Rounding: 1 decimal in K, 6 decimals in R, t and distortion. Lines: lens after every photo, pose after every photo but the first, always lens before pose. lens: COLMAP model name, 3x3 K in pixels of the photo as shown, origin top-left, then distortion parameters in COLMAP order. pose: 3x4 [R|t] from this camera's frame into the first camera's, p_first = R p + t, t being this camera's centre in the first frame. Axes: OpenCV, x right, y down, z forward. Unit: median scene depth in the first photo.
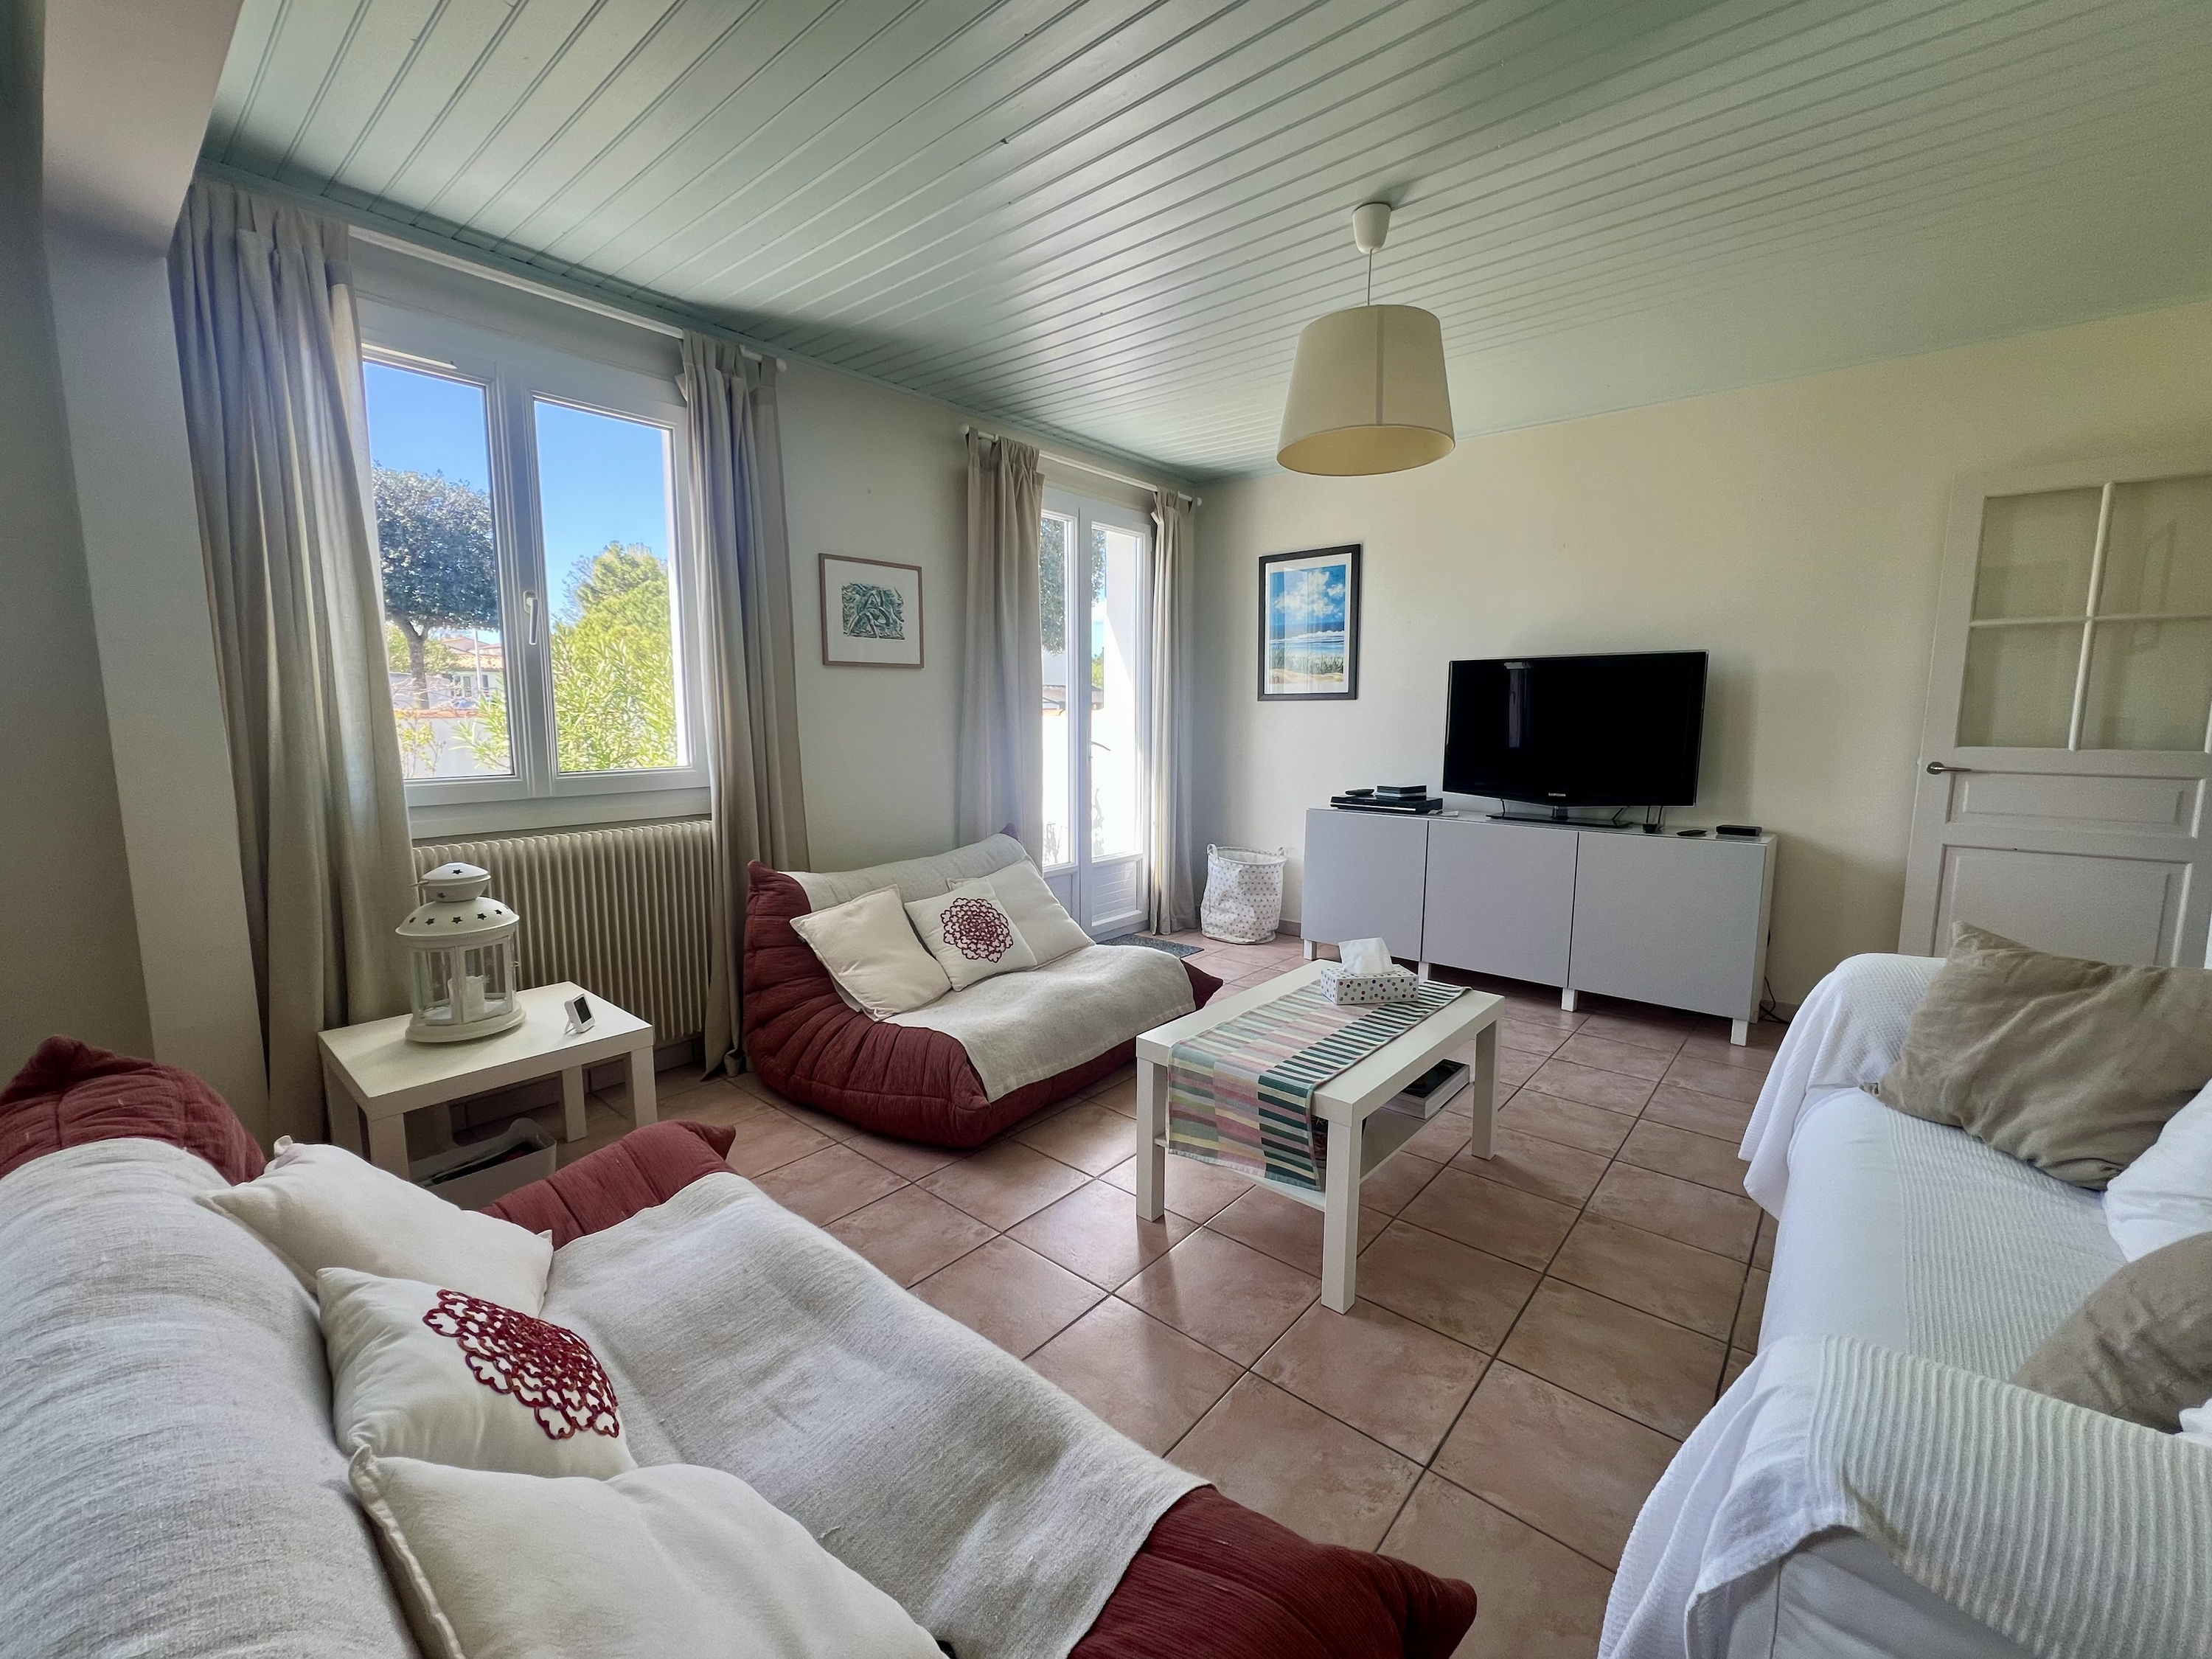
lens RADIAL K [[907.1, 0, 1102.6], [0, 907.1, 823.8], [0, 0, 1]] dist [-0.001753, -0.000464]
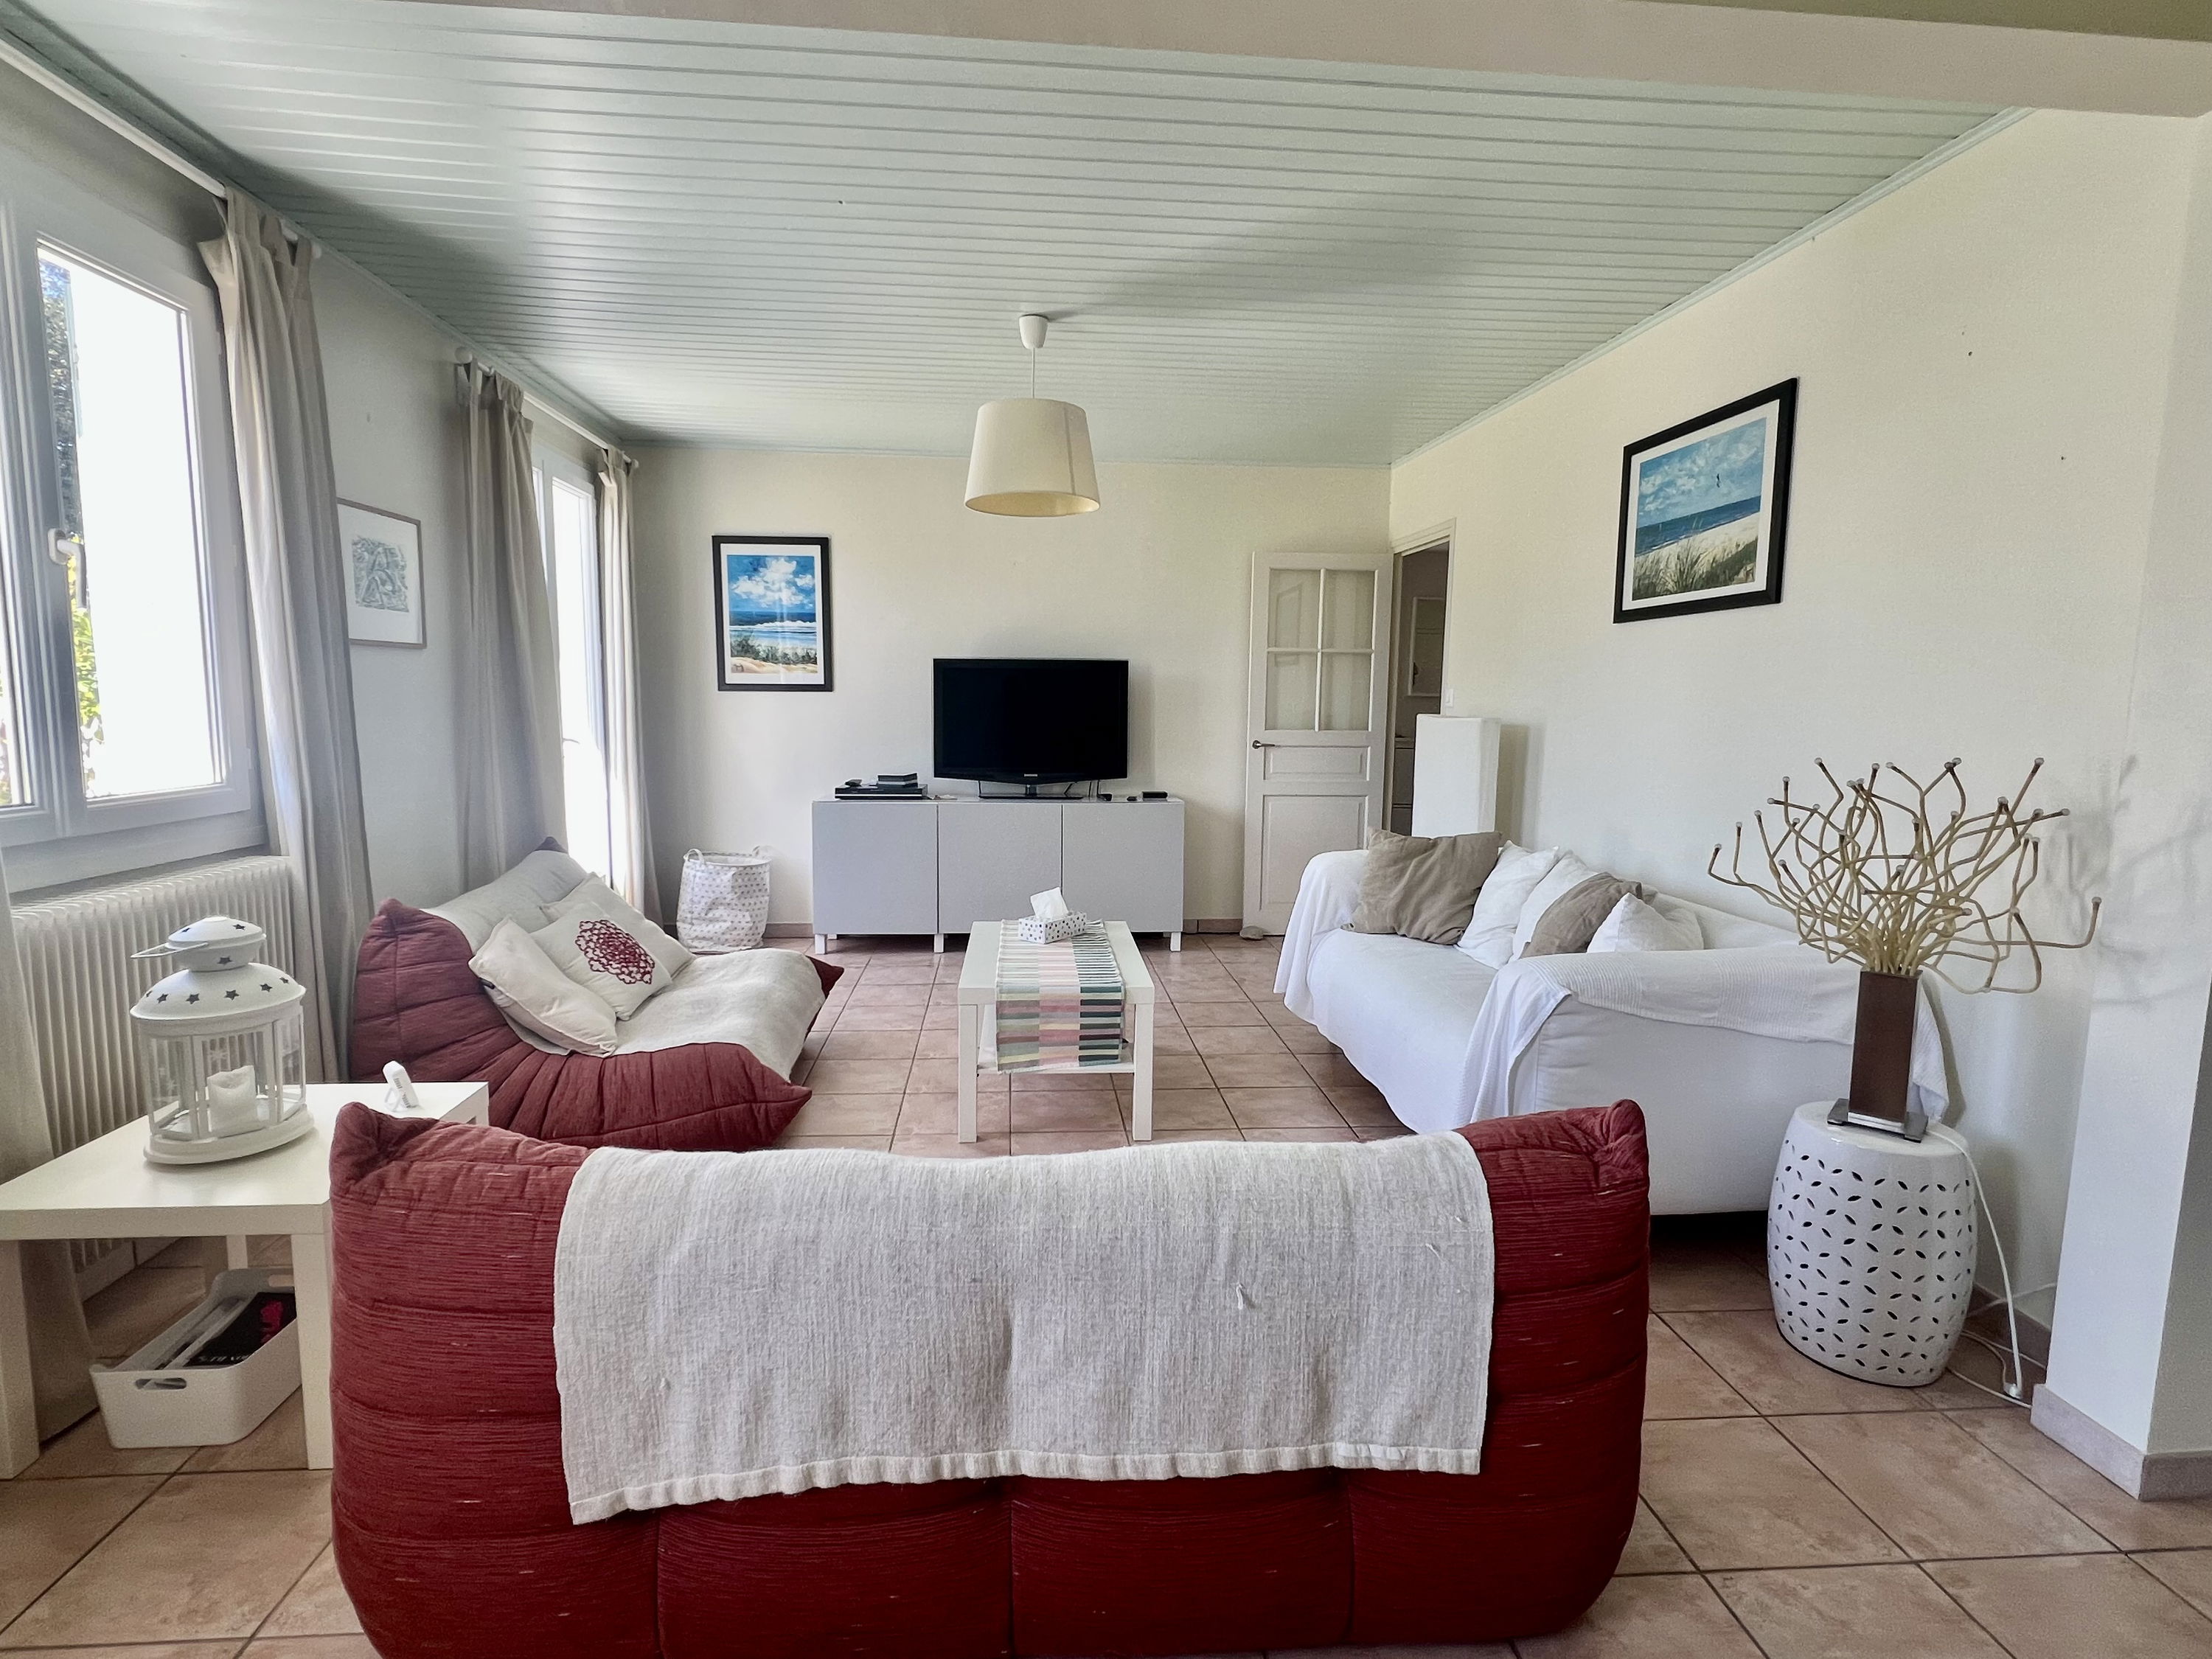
lens RADIAL K [[1099.8, 0, 1104.1], [0, 1099.8, 826.7], [0, 0, 1]] dist [0.000778, 0.000288]
pose [[0.699525, -0.076759, 0.710474, -0.495076], [0.078598, 0.996447, 0.030268, -0.000777], [-0.710273, 0.034668, 0.703072, -0.085820]]
